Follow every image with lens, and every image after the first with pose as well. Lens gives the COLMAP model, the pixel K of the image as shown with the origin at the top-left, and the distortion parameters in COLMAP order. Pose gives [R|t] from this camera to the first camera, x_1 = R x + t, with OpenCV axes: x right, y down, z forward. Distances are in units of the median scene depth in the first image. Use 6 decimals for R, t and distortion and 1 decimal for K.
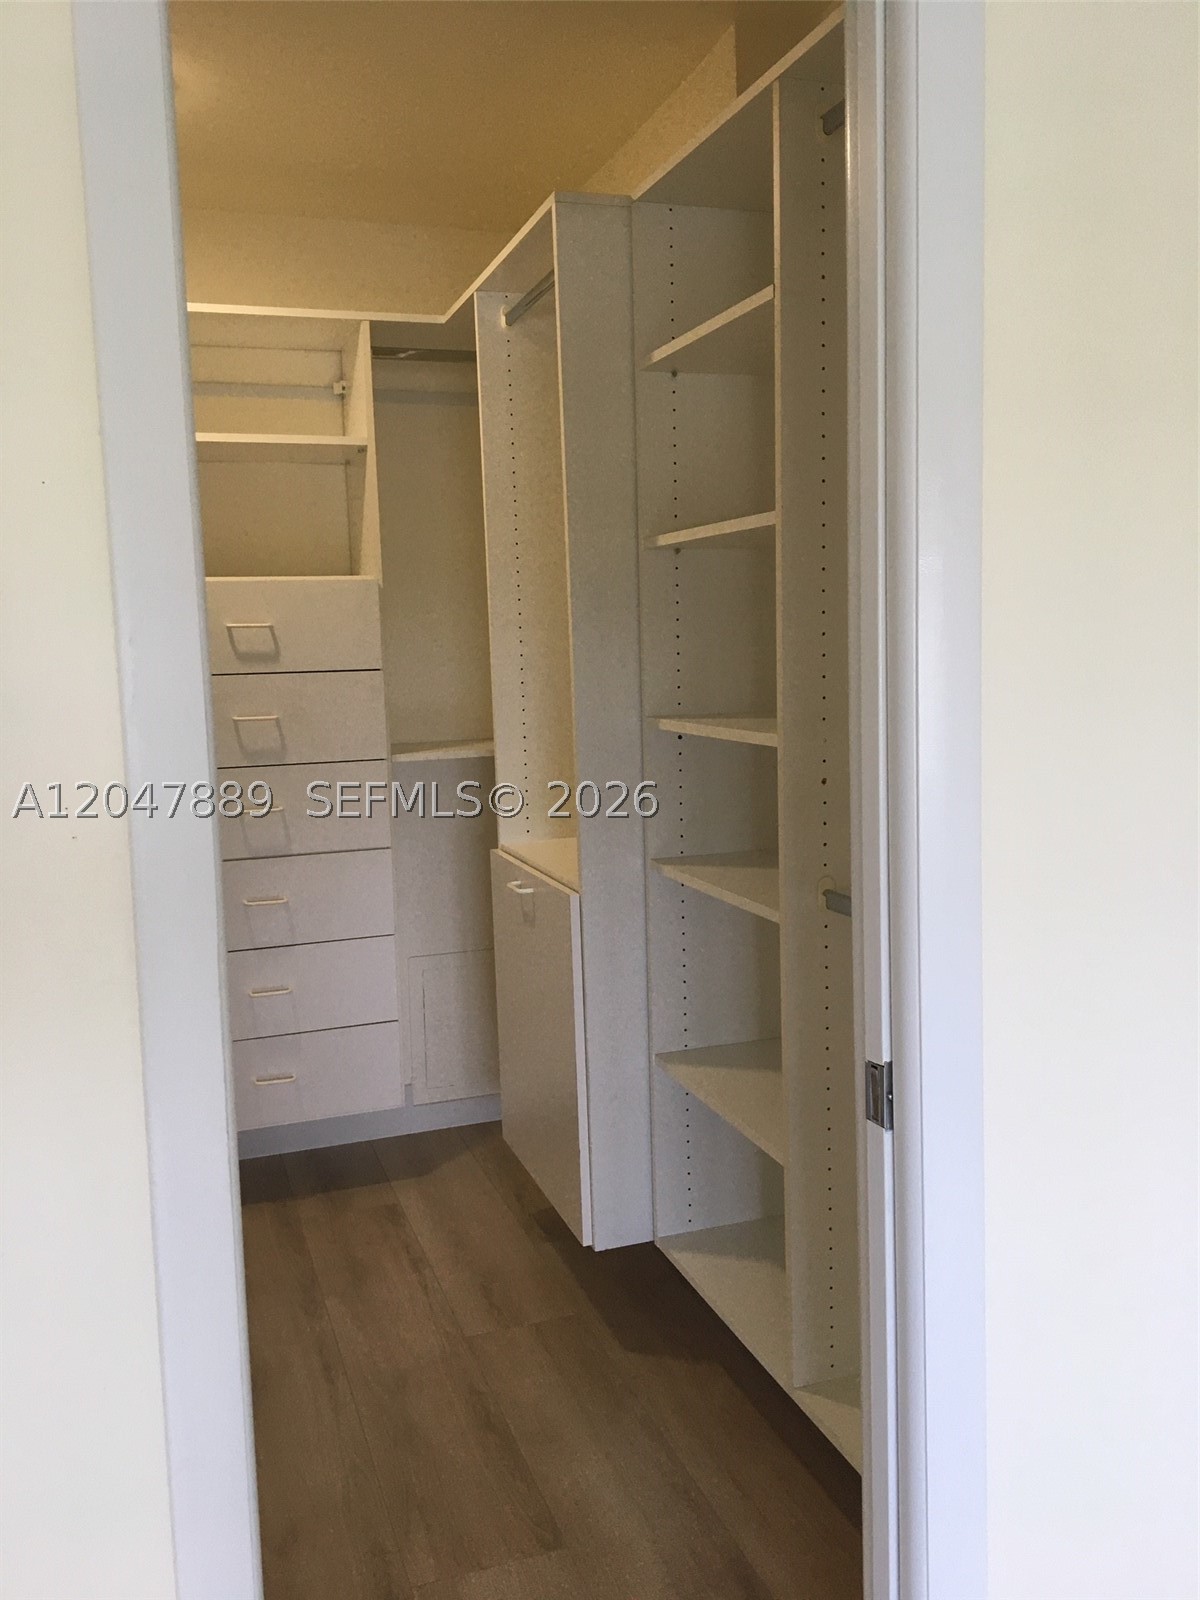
lens RADIAL K [[1342.6, 0, 608.9], [0, 1342.6, 799.0], [0, 0, 1]] dist [0.071415, -0.093021]
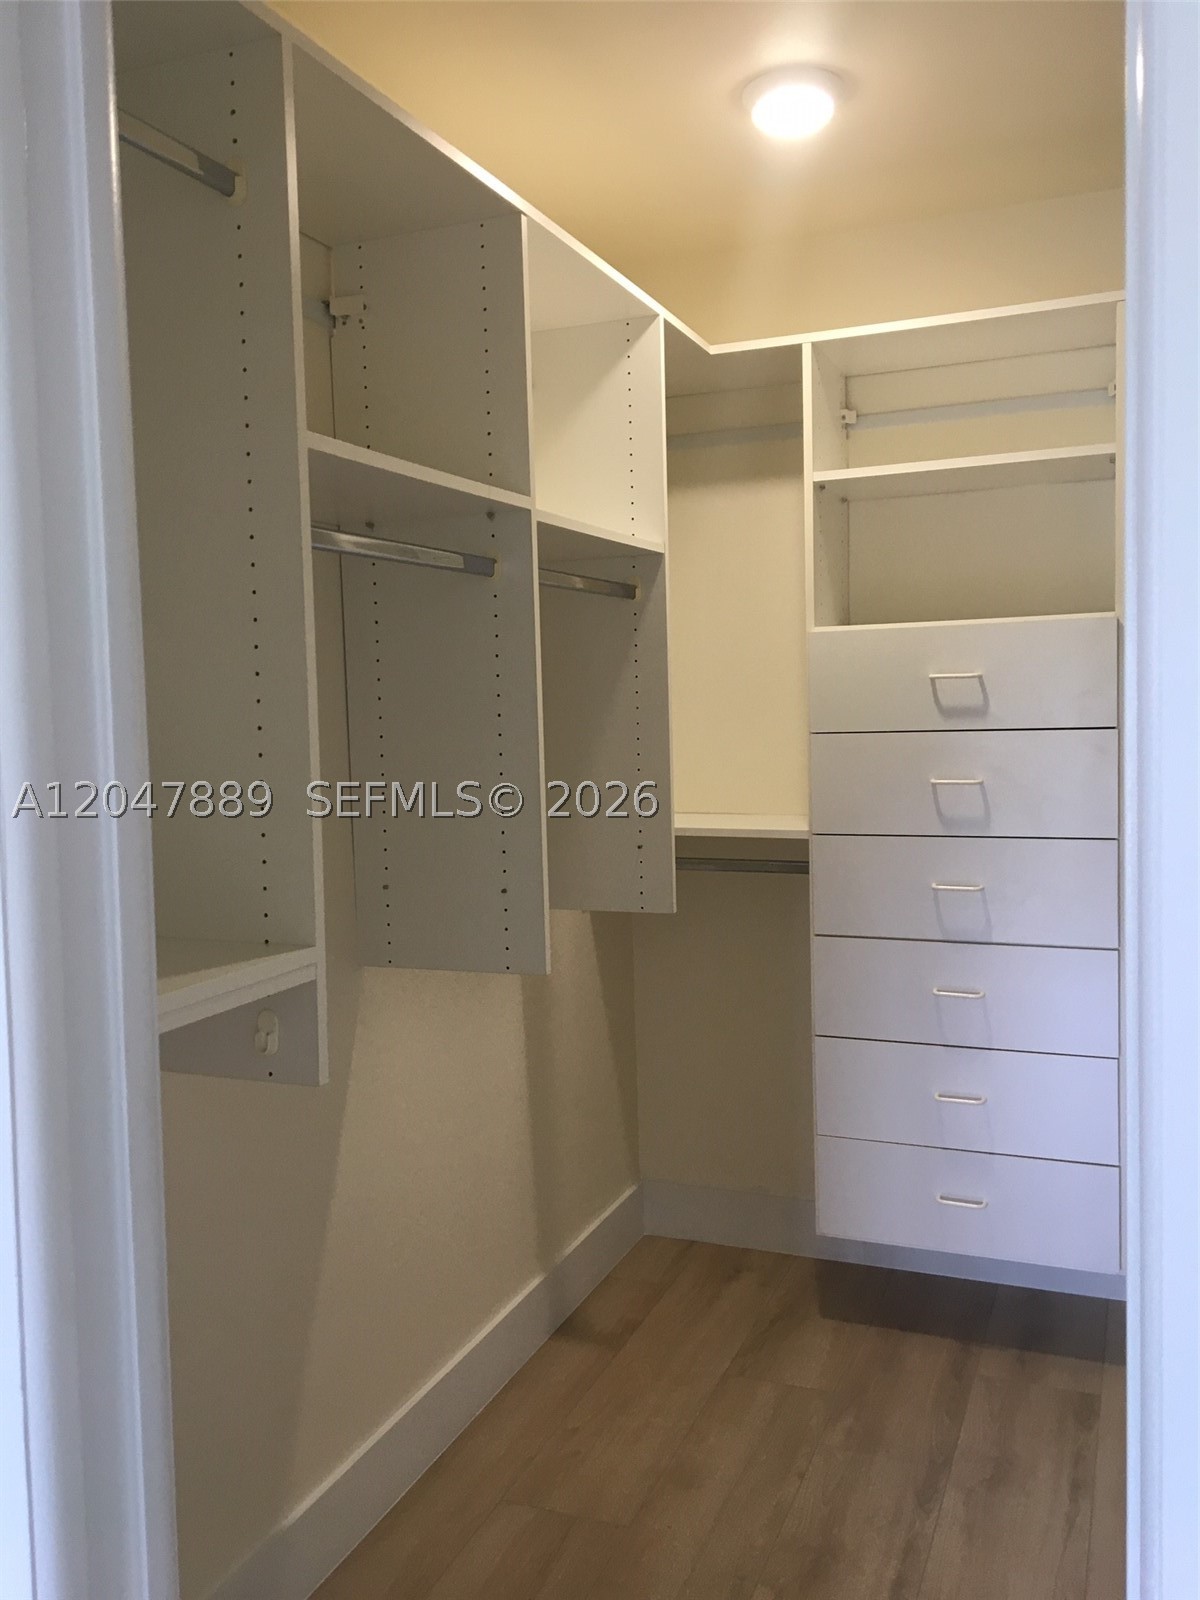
lens RADIAL K [[1342.6, 0, 599.5], [0, 1342.6, 803.5], [0, 0, 1]] dist [0.071415, -0.093021]
pose [[0.755346, 0.051445, -0.653304, 0.133132], [-0.067822, 0.997697, 0.000149, -0.030362], [0.651807, 0.044196, 0.757096, 0.192890]]
